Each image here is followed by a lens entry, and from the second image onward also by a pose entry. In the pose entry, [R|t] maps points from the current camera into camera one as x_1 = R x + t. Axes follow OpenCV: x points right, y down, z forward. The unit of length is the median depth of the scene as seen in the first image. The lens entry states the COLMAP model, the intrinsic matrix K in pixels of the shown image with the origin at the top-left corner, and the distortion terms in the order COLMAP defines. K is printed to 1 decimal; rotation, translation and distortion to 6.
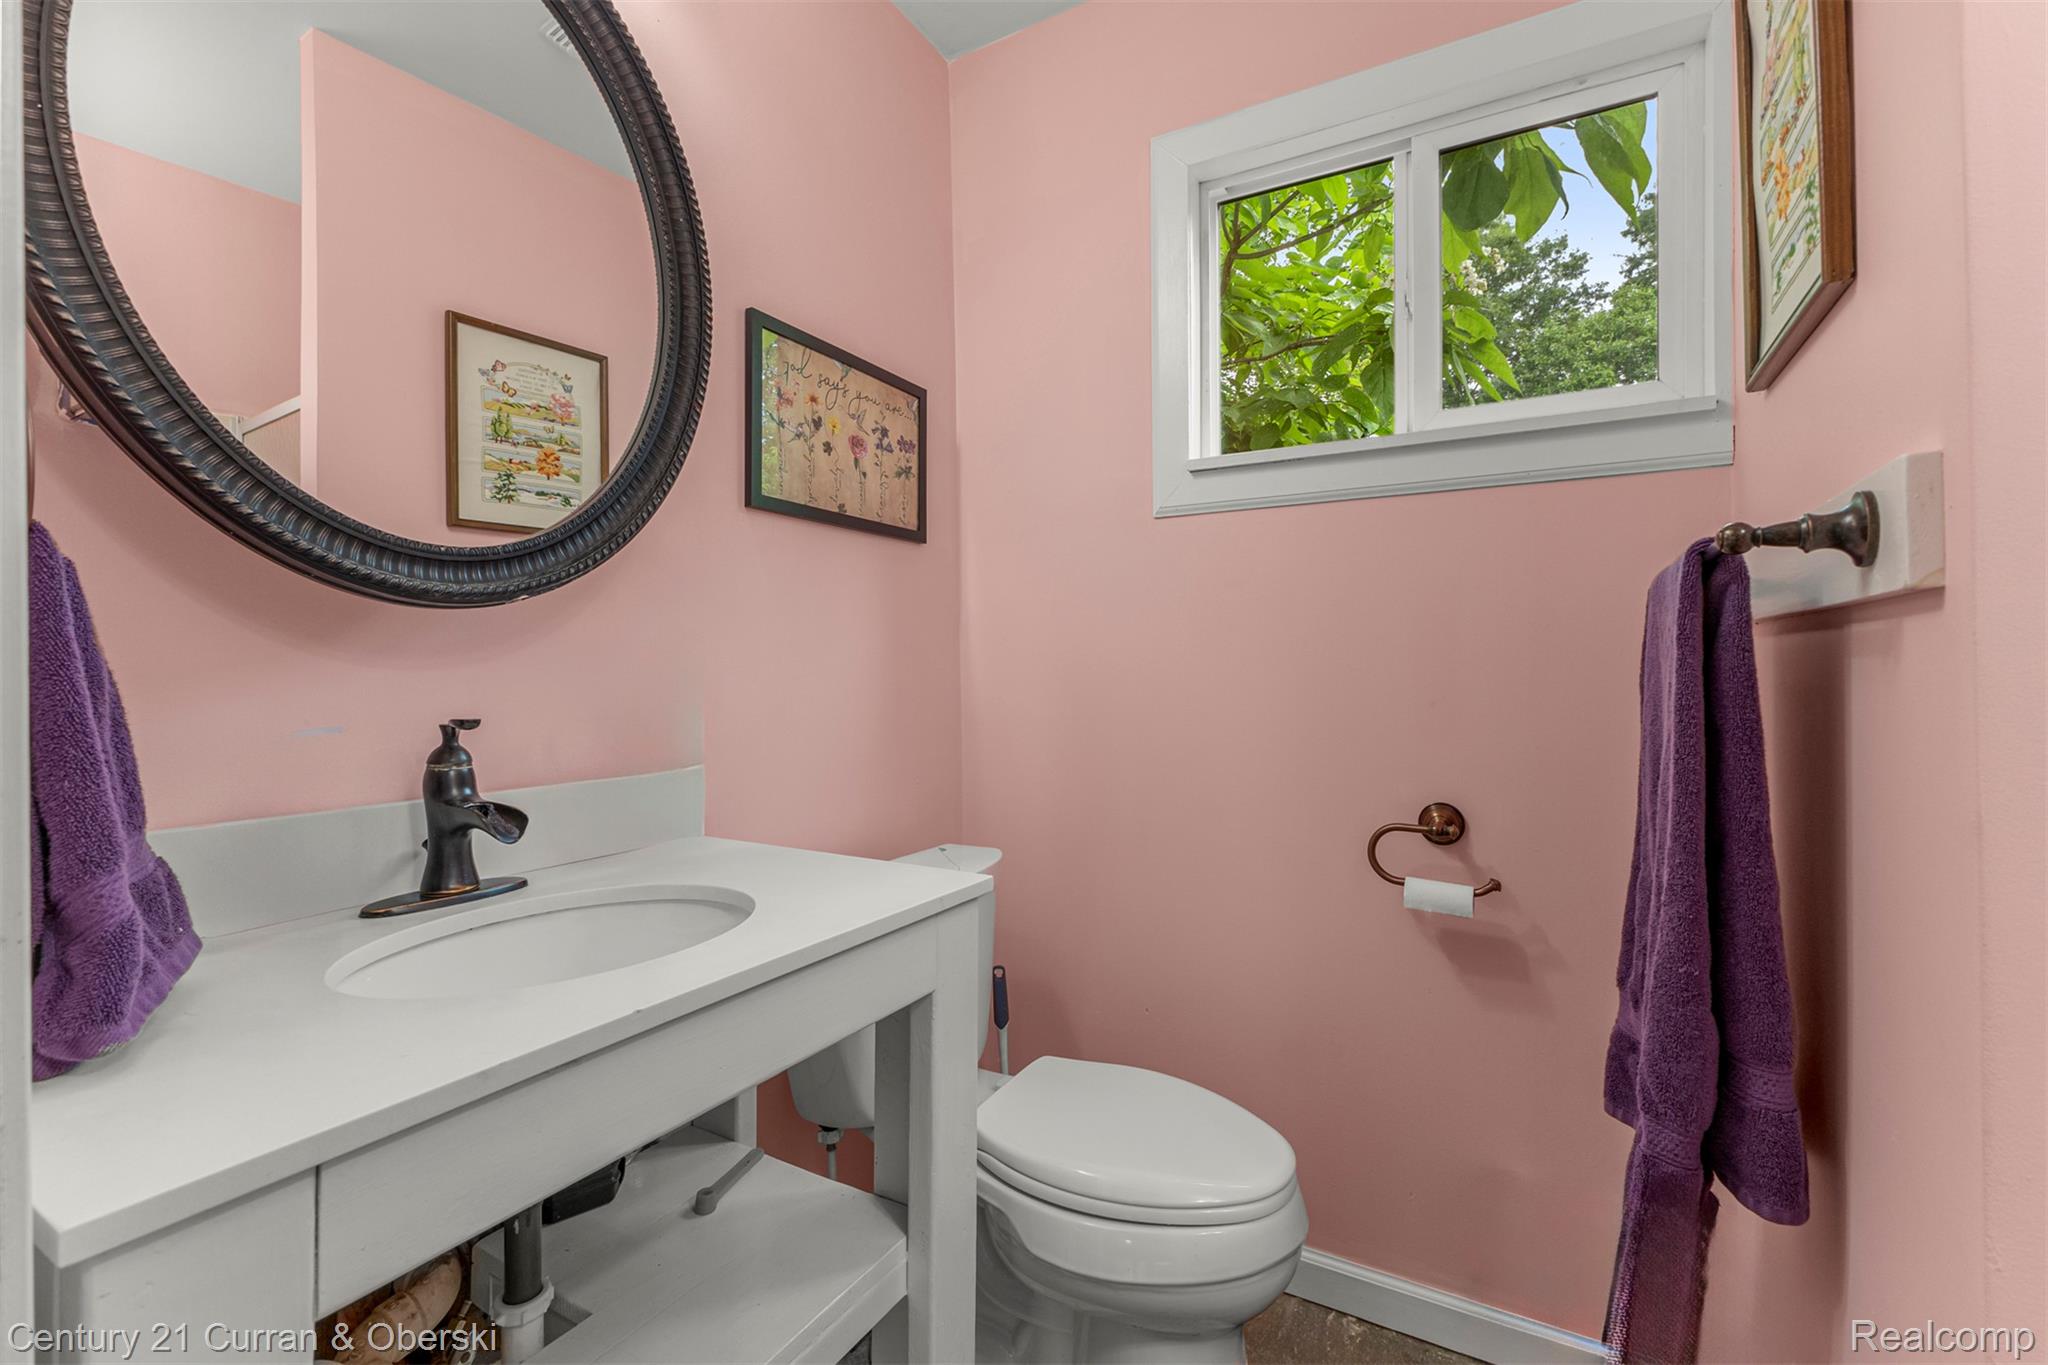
lens RADIAL K [[892.5, 0, 1023.7], [0, 892.5, 670.2], [0, 0, 1]] dist [0.003583, 0.001071]
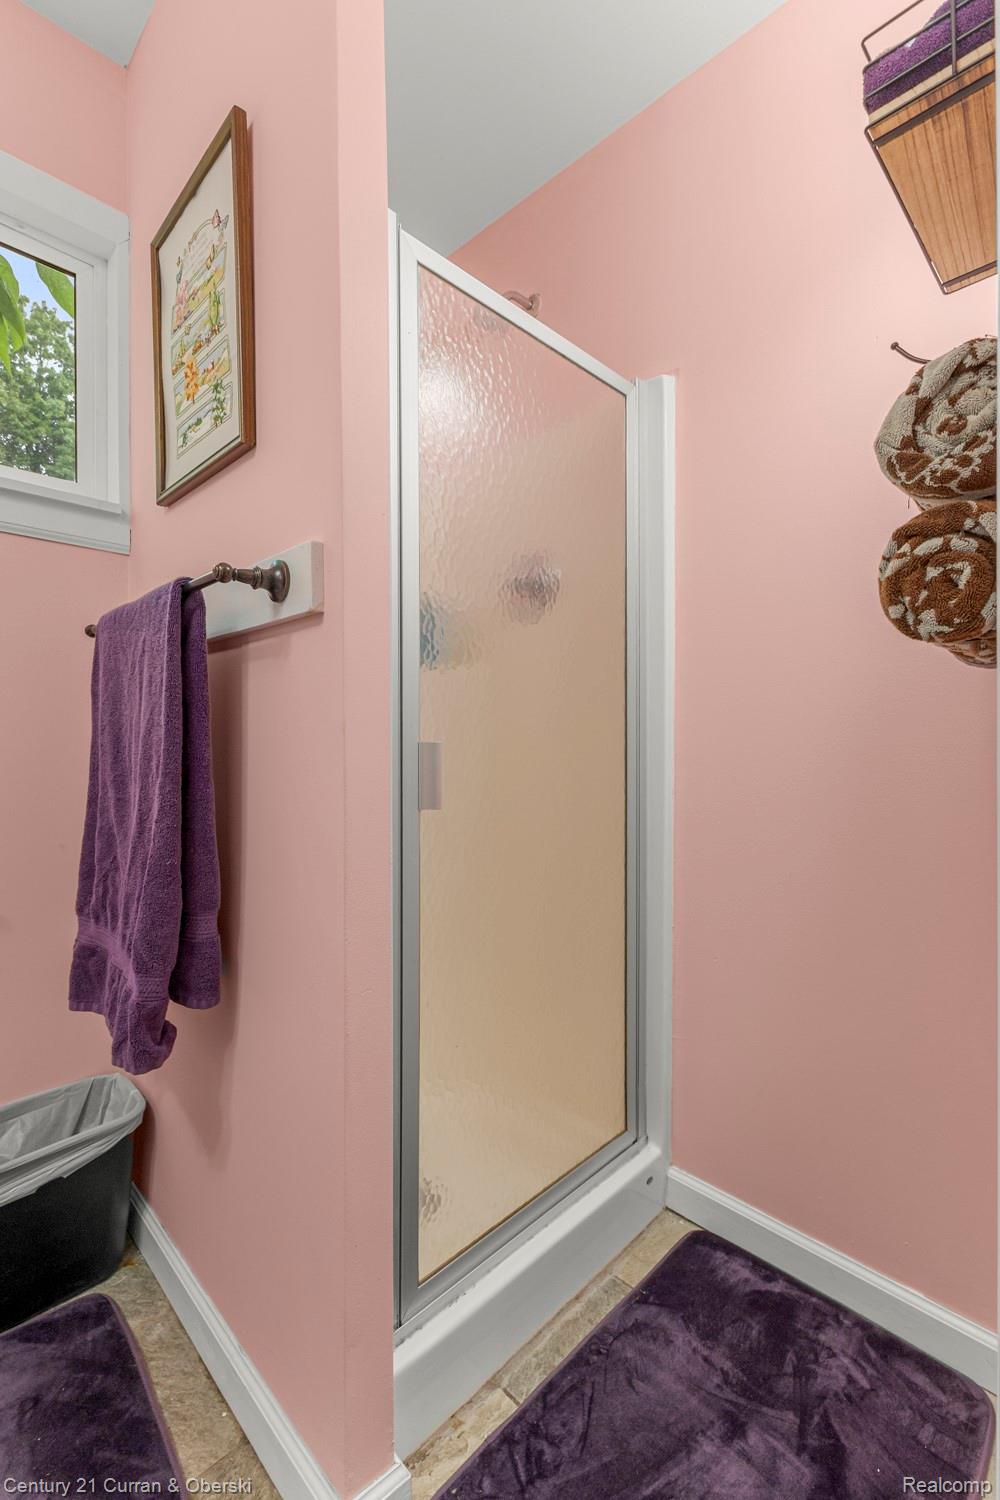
lens RADIAL K [[653.7, 0, 502.9], [0, 653.7, 745.6], [0, 0, 1]] dist [0.003583, 0.001071]
pose [[0.243659, -0.002262, 0.969858, -0.184759], [0.005425, 0.999985, 0.000970, 0.135913], [-0.969846, 0.005025, 0.243668, 0.181223]]
